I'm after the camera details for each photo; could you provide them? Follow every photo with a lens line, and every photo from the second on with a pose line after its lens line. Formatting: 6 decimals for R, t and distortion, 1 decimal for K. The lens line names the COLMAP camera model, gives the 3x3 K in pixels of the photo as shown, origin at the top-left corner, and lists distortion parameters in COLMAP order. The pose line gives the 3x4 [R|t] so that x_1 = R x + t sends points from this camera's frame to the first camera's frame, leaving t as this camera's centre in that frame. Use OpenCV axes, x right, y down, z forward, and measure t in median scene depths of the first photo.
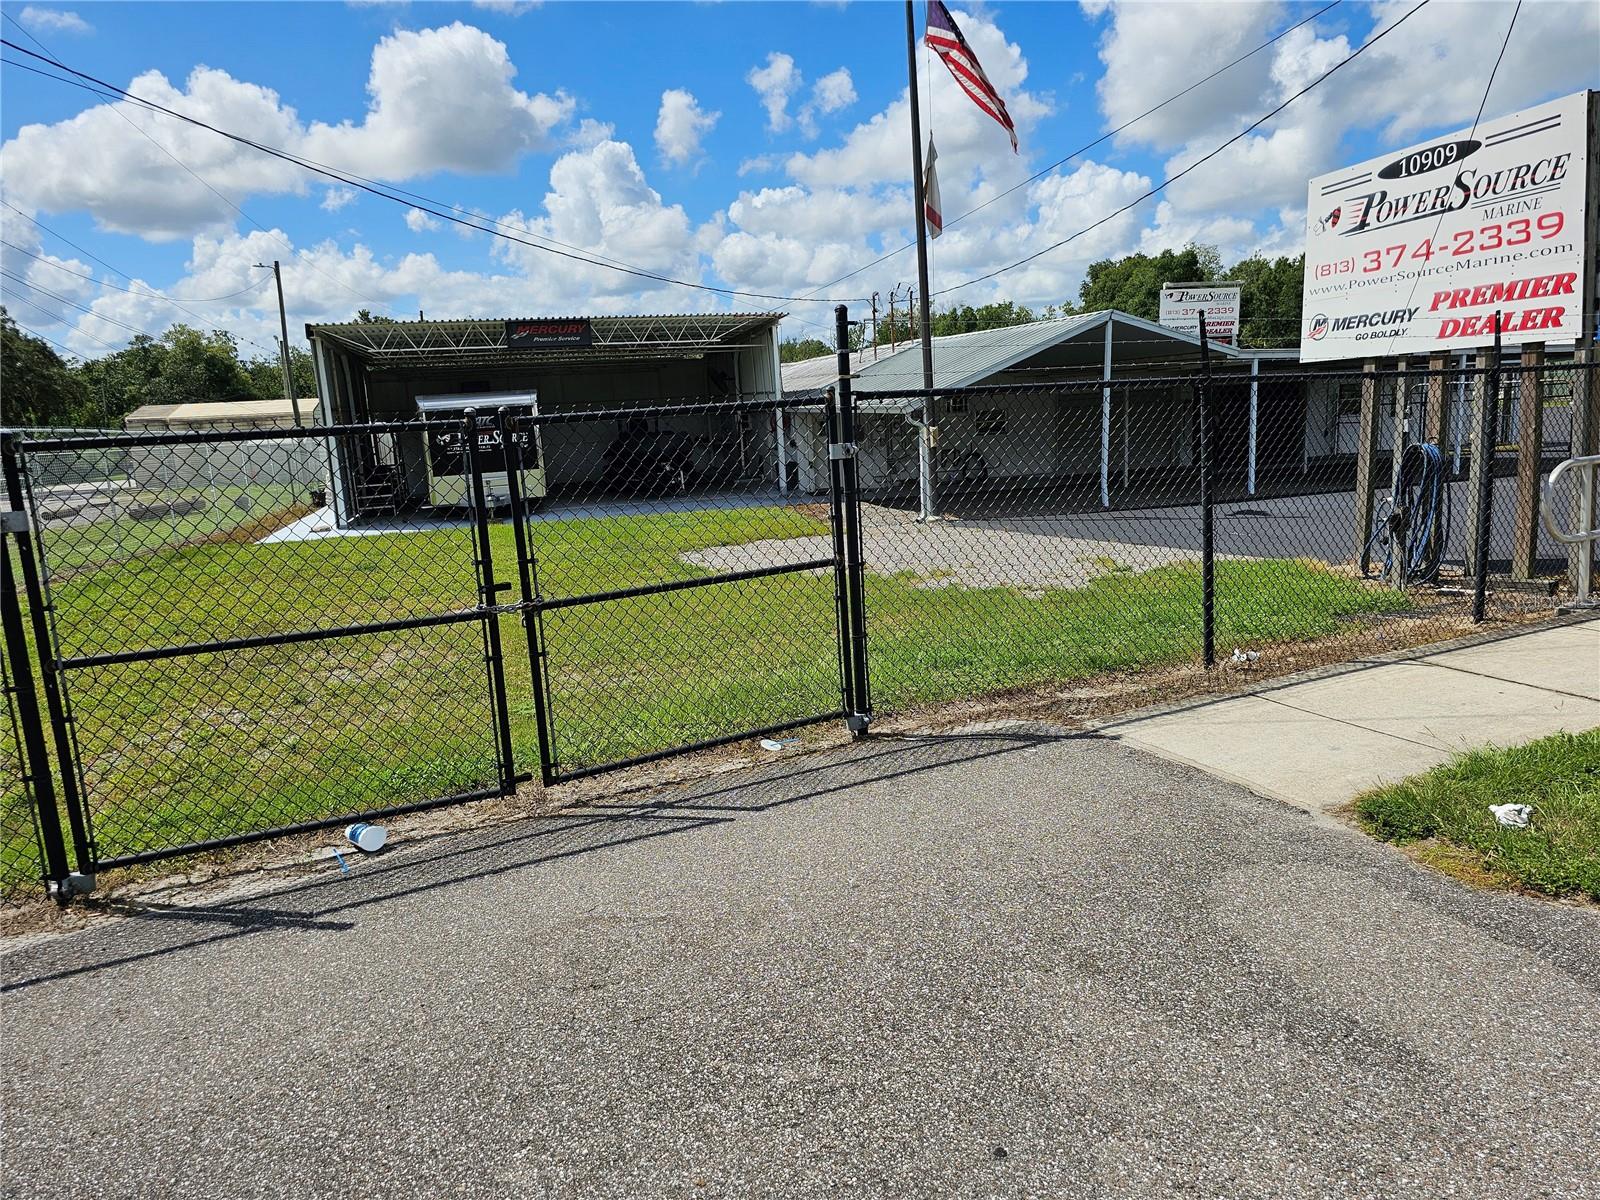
lens RADIAL K [[1092.5, 0, 799.1], [0, 1092.5, 624.1], [0, 0, 1]] dist [0.064492, -0.058041]
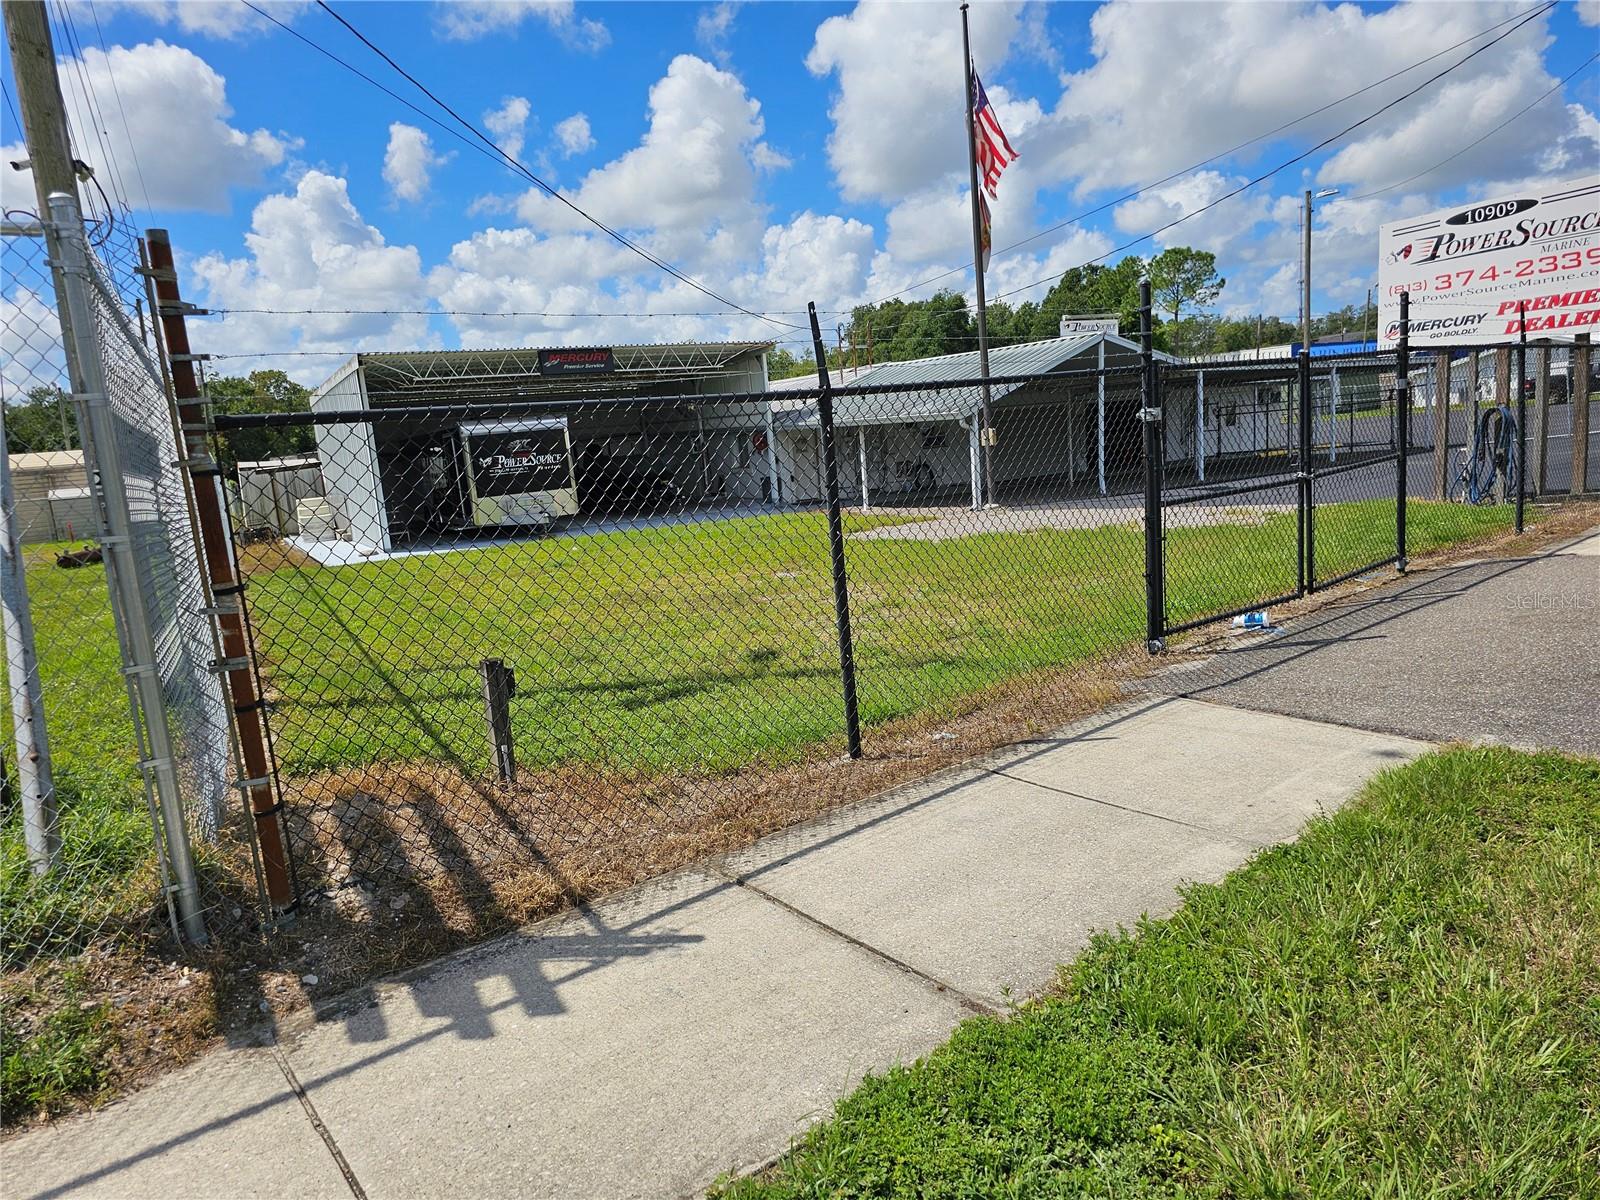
lens RADIAL K [[1092.5, 0, 799.1], [0, 1092.5, 624.1], [0, 0, 1]] dist [0.064492, -0.058041]
pose [[0.974577, -0.065517, 0.214258, -0.330991], [0.073144, 0.996932, -0.027856, 0.046740], [-0.211776, 0.042820, 0.976380, -0.101970]]
